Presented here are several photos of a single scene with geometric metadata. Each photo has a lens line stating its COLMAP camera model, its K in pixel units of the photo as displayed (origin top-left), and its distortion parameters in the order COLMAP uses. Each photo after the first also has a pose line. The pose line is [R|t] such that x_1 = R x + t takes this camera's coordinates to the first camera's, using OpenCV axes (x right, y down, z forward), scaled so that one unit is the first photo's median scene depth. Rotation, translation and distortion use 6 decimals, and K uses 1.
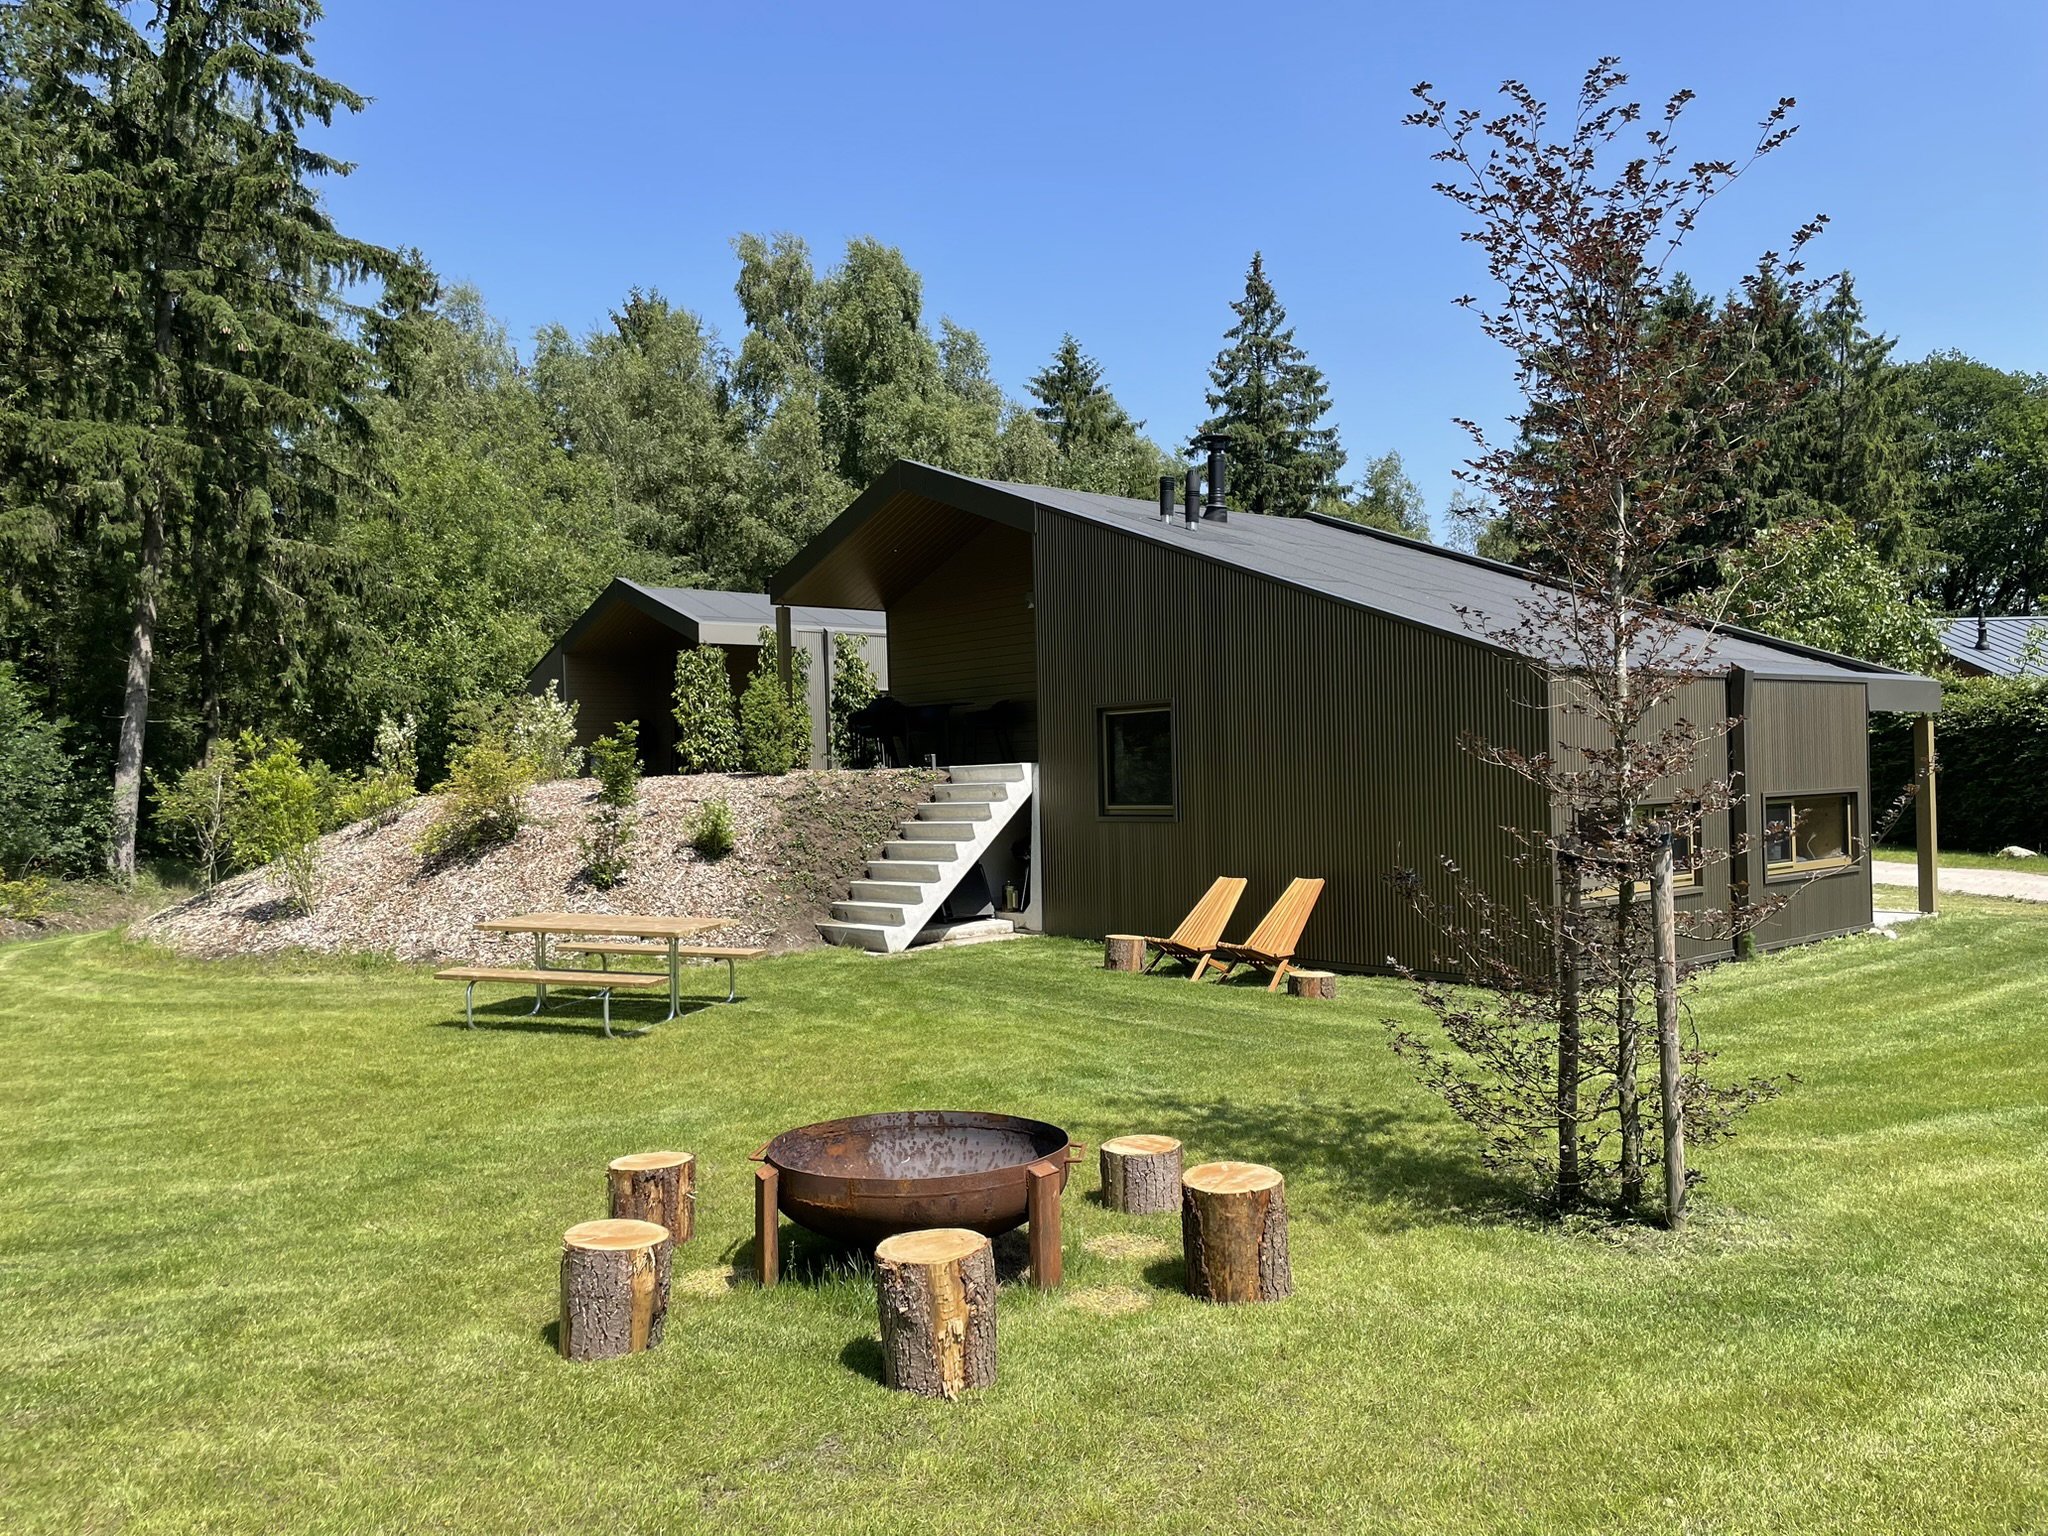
lens RADIAL K [[1555.3, 0, 1033.7], [0, 1555.3, 778.3], [0, 0, 1]] dist [0.113590, -0.161762]
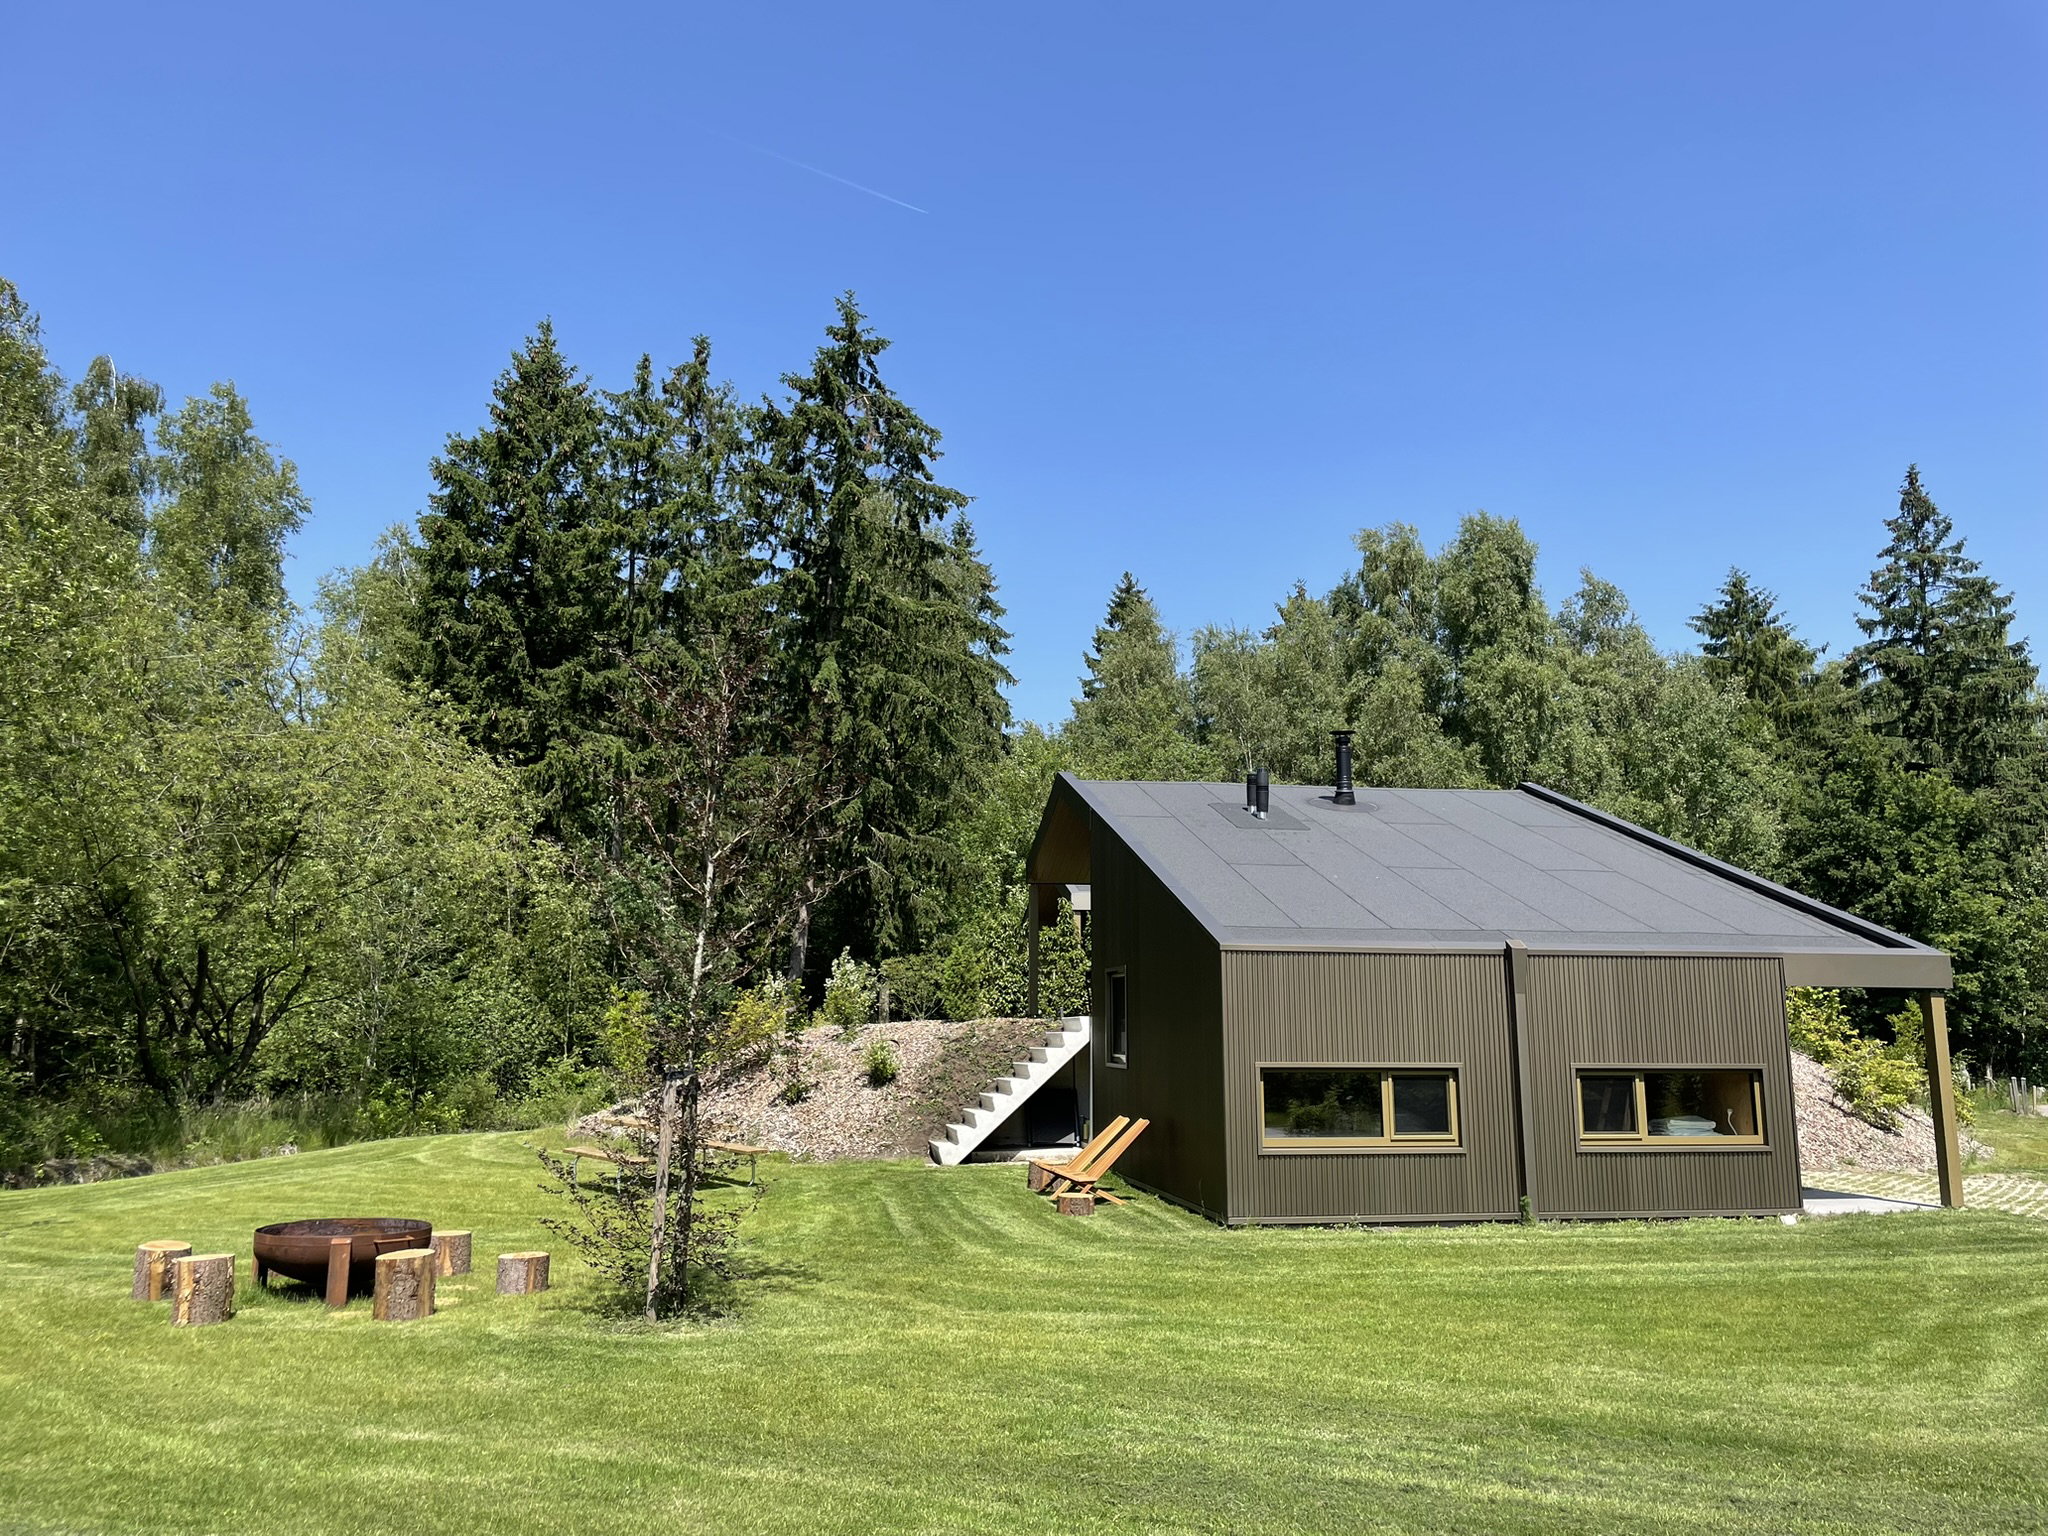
lens RADIAL K [[1555.3, 0, 1033.7], [0, 1555.3, 778.3], [0, 0, 1]] dist [0.113590, -0.161762]
pose [[0.857502, -0.054894, -0.511544, 0.603043], [-0.024408, 0.988831, -0.147027, -0.014008], [0.513902, 0.138561, 0.846585, -0.086994]]
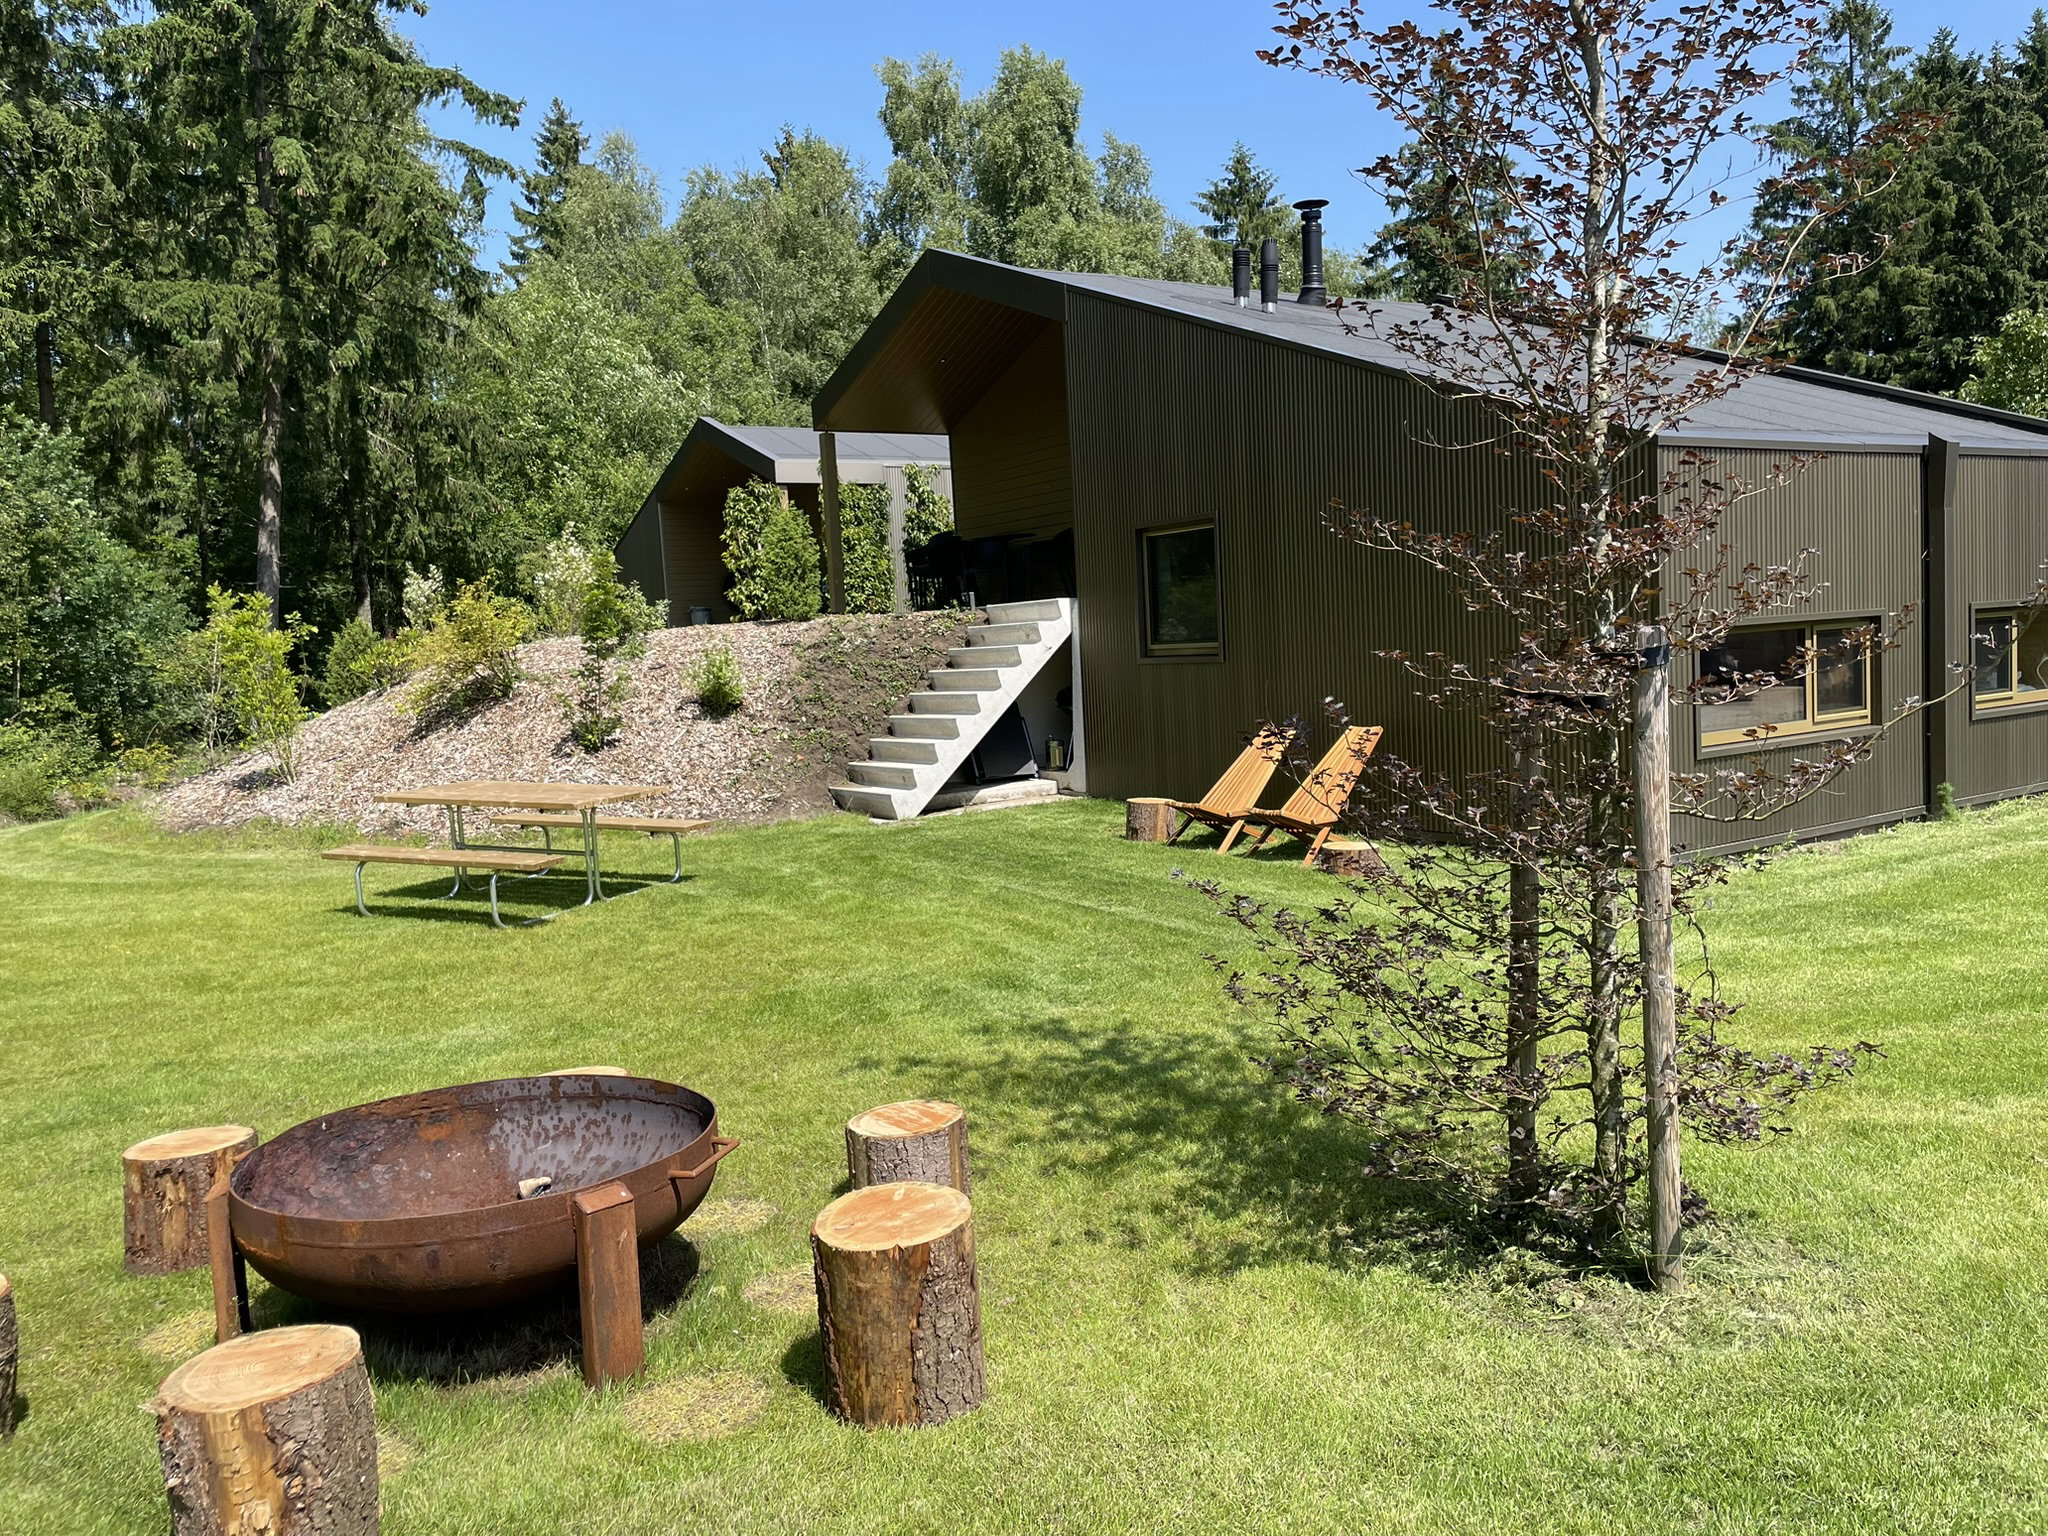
lens RADIAL K [[1552.5, 0, 1034.2], [0, 1552.5, 762.5], [0, 0, 1]] dist [0.101451, -0.137719]
pose [[0.990740, -0.014950, -0.134946, 0.094040], [0.026335, 0.996203, 0.082982, 0.008986], [0.133193, -0.085767, 0.987372, 0.143722]]
